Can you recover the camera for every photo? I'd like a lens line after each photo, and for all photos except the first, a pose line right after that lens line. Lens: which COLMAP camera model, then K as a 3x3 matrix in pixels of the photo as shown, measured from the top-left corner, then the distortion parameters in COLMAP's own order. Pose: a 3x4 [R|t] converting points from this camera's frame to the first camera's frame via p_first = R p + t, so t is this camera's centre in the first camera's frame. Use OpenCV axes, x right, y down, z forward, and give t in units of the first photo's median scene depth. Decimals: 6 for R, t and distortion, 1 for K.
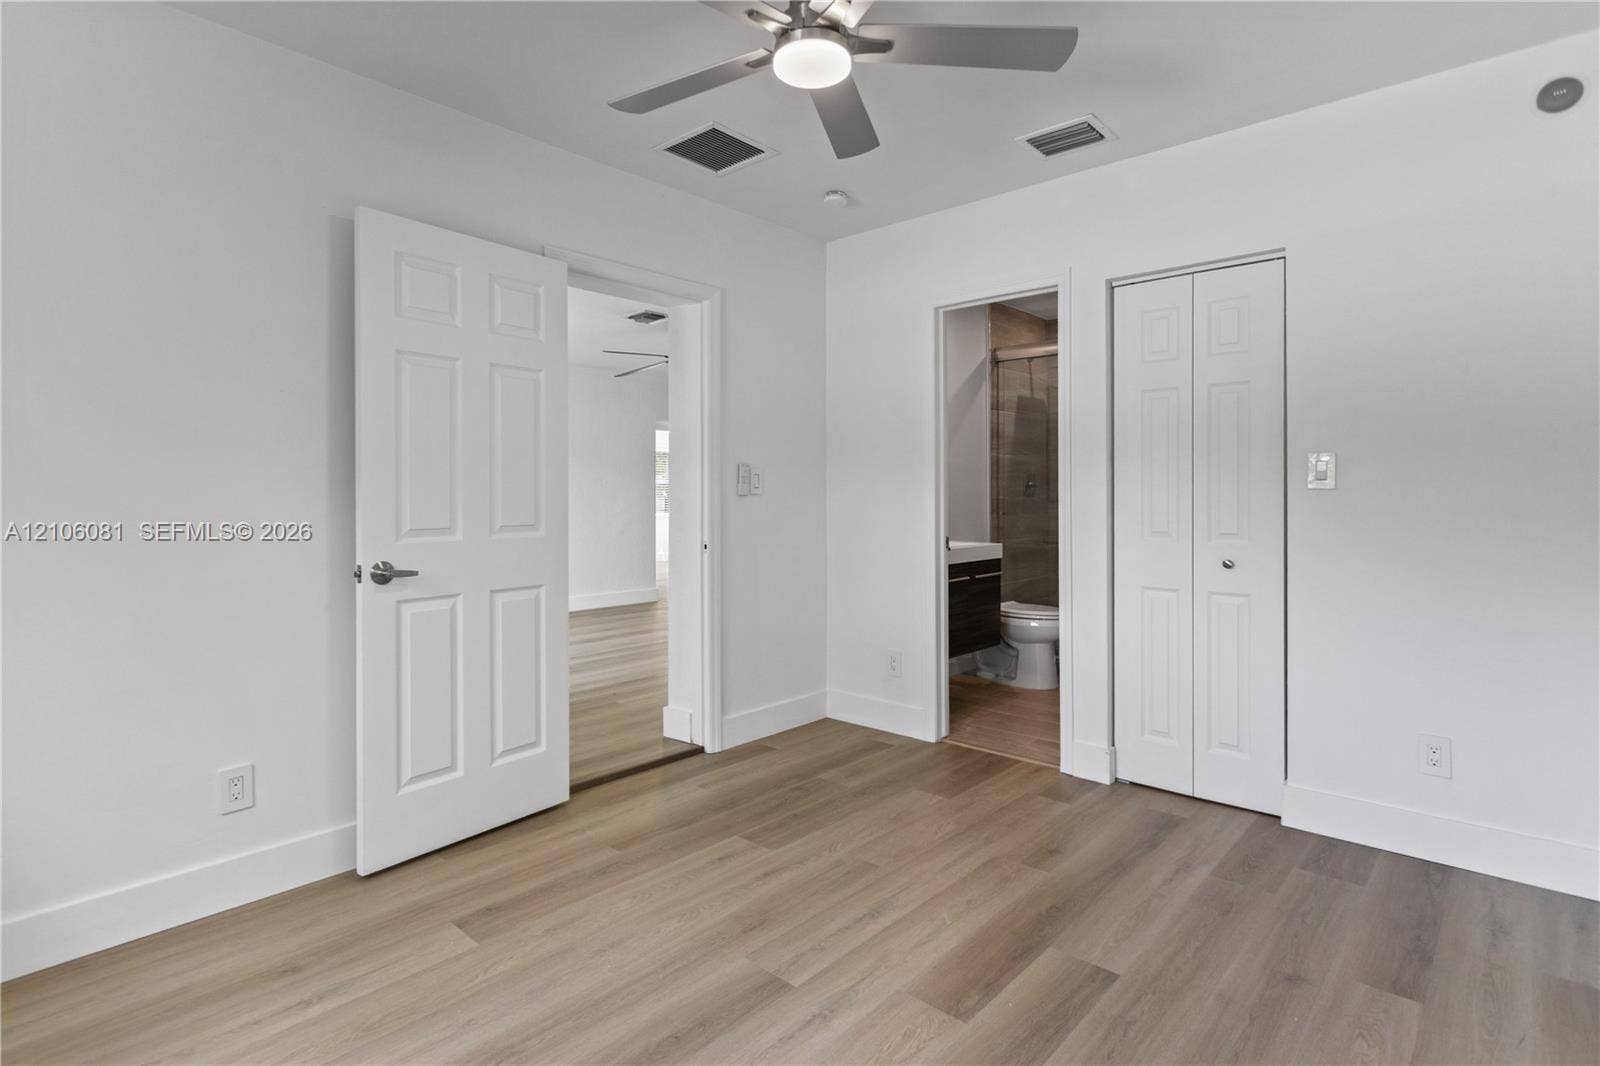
lens RADIAL K [[812.4, 0, 802.8], [0, 812.4, 496.7], [0, 0, 1]] dist [-0.001345, -0.000216]
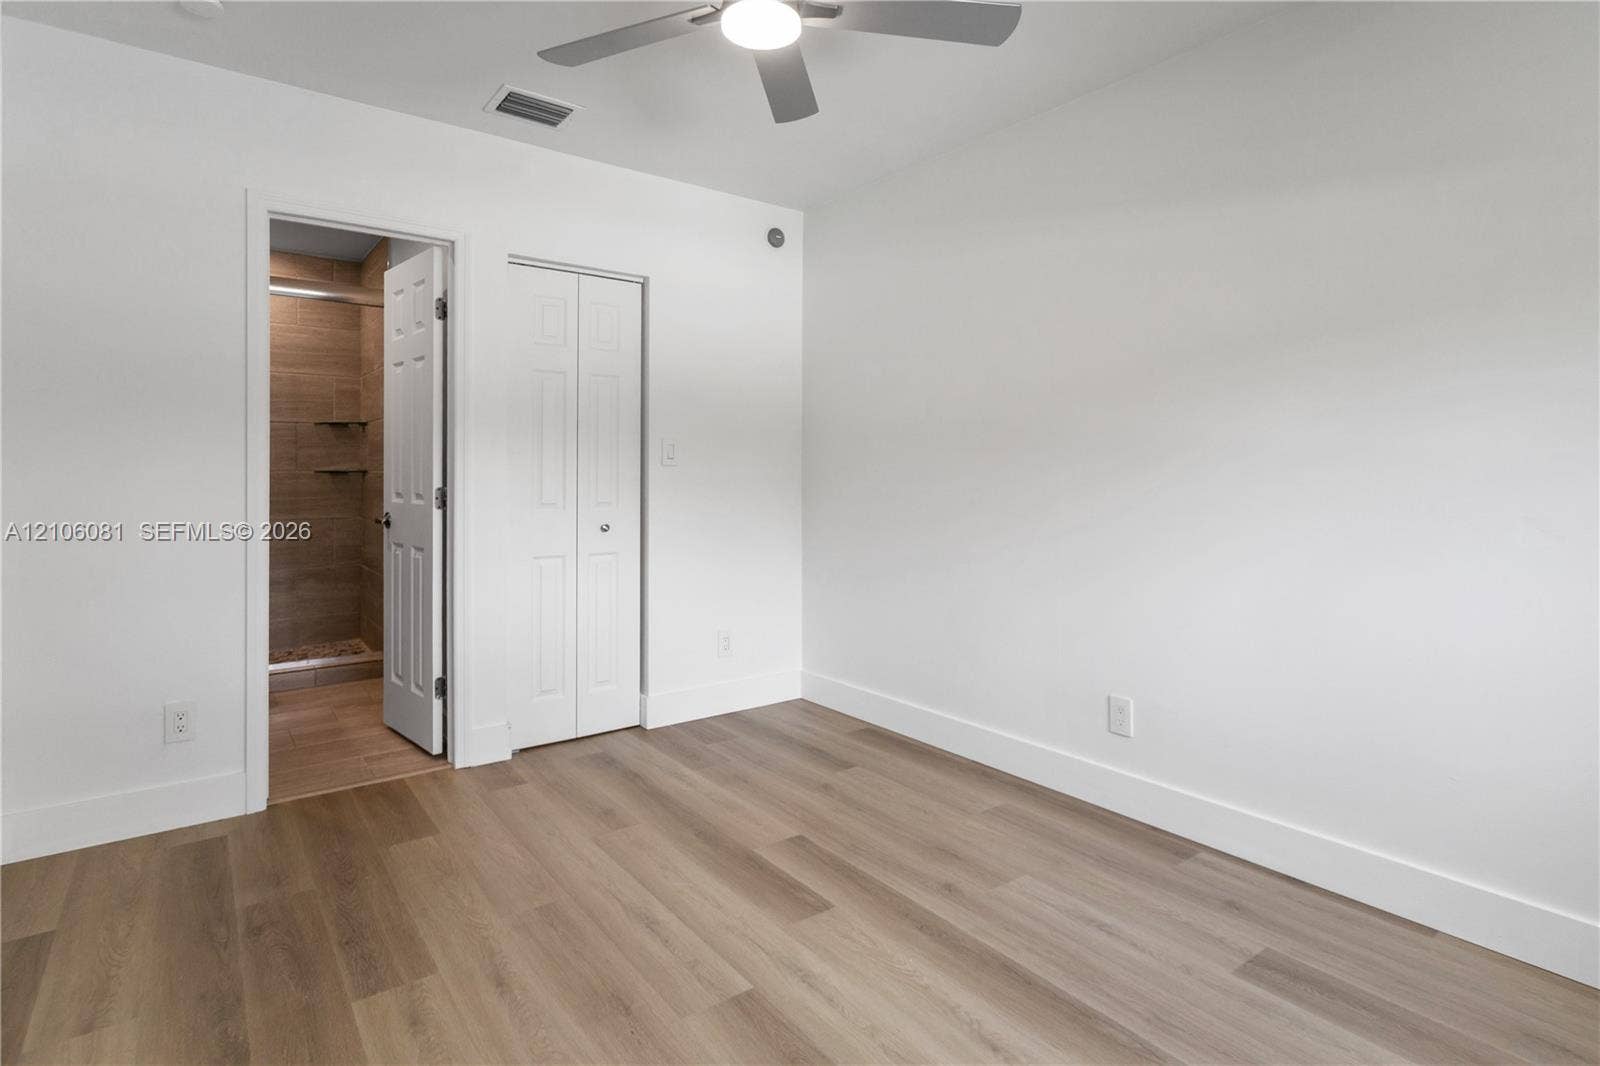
lens RADIAL K [[837.6, 0, 808.4], [0, 837.6, 468.3], [0, 0, 1]] dist [0.002112, 0.000084]
pose [[0.165429, 0.007096, 0.986196, -0.735661], [-0.002714, 0.999974, -0.006740, 0.003143], [-0.986218, -0.001562, 0.165444, 0.589786]]
